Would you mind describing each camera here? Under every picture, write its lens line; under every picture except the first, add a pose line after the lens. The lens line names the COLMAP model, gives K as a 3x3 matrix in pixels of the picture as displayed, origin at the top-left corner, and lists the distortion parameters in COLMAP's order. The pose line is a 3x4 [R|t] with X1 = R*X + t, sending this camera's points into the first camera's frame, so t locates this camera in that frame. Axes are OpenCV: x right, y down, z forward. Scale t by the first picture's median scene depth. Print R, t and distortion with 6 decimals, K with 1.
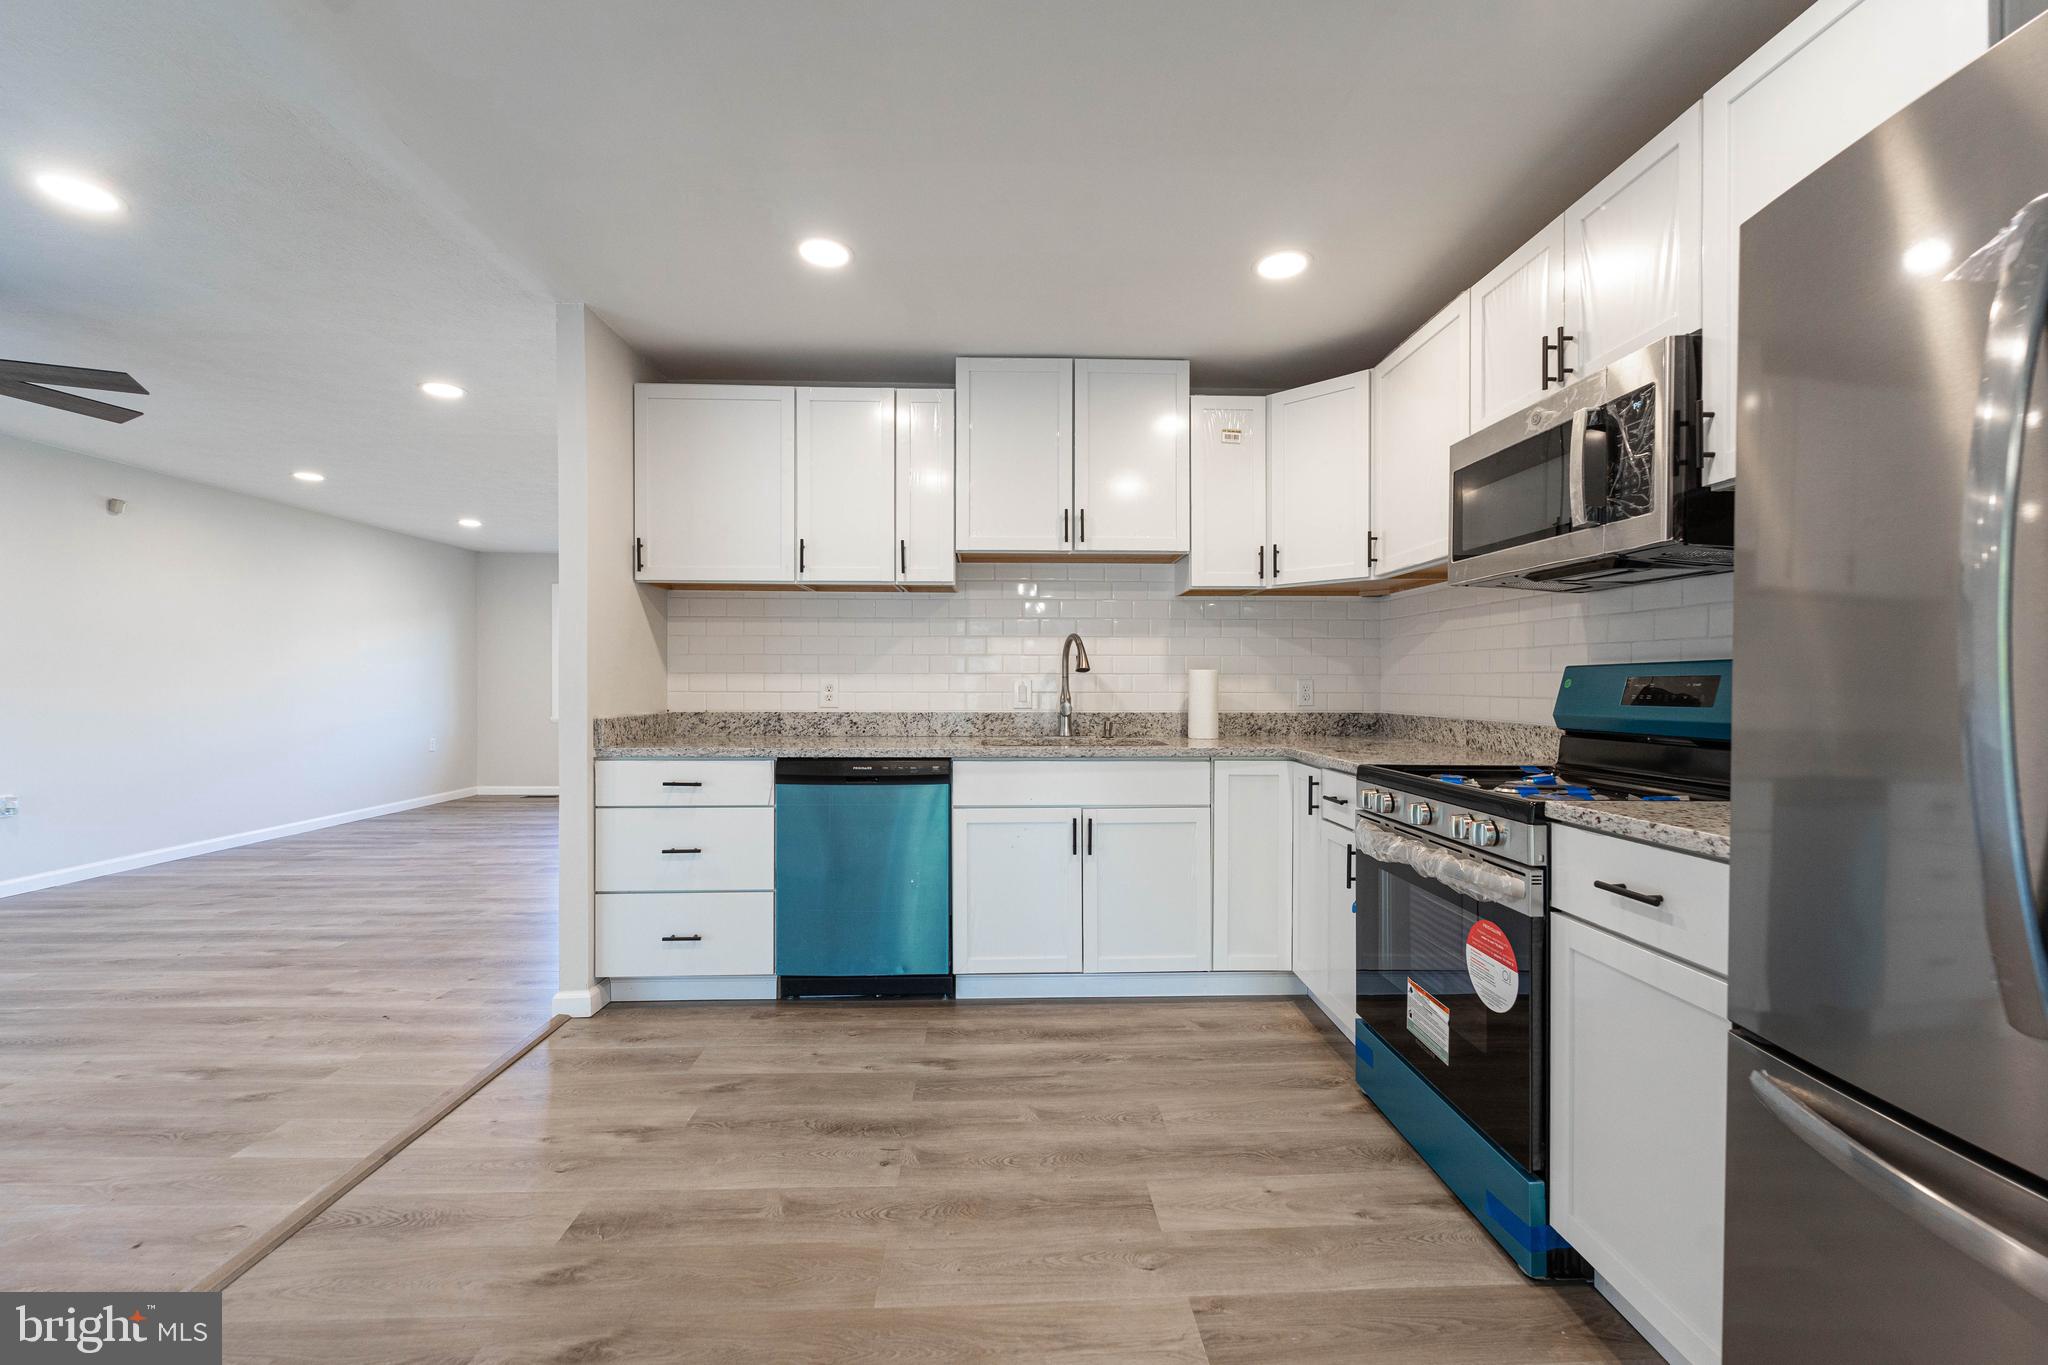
lens RADIAL K [[800.9, 0, 1024.0], [0, 800.9, 682.5], [0, 0, 1]] dist [-0.001911, -0.000036]
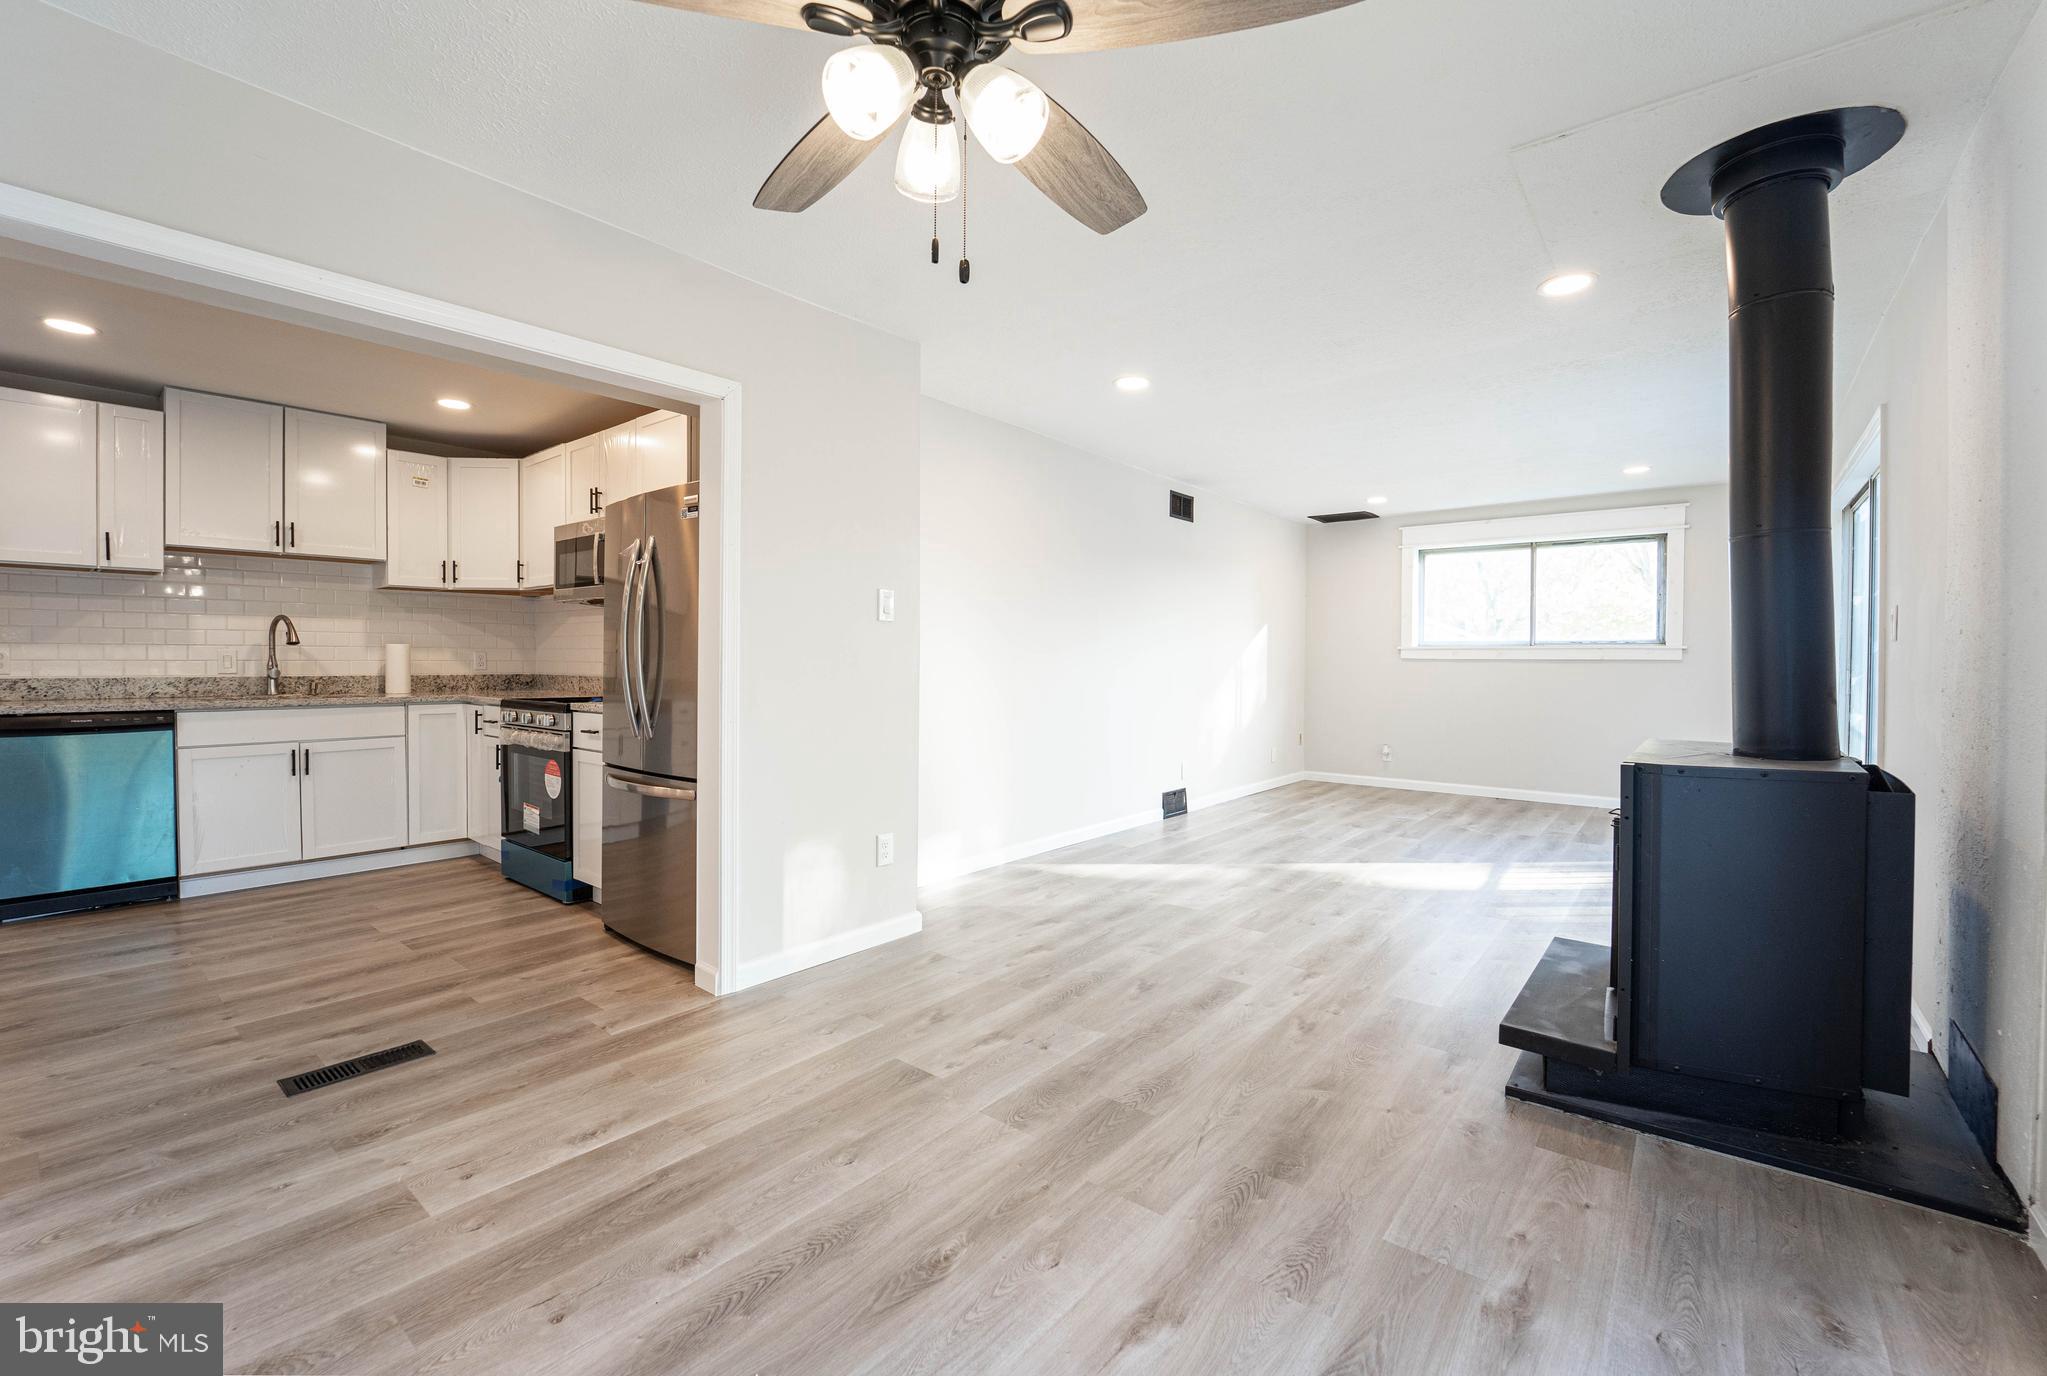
lens RADIAL K [[890.6, 0, 1014.0], [0, 890.6, 678.9], [0, 0, 1]] dist [-0.002456, -0.015798]
pose [[0.669846, -0.012772, 0.742390, -0.217400], [-0.005606, 0.999737, 0.022258, 0.004548], [-0.742479, -0.019071, 0.669598, -0.884992]]
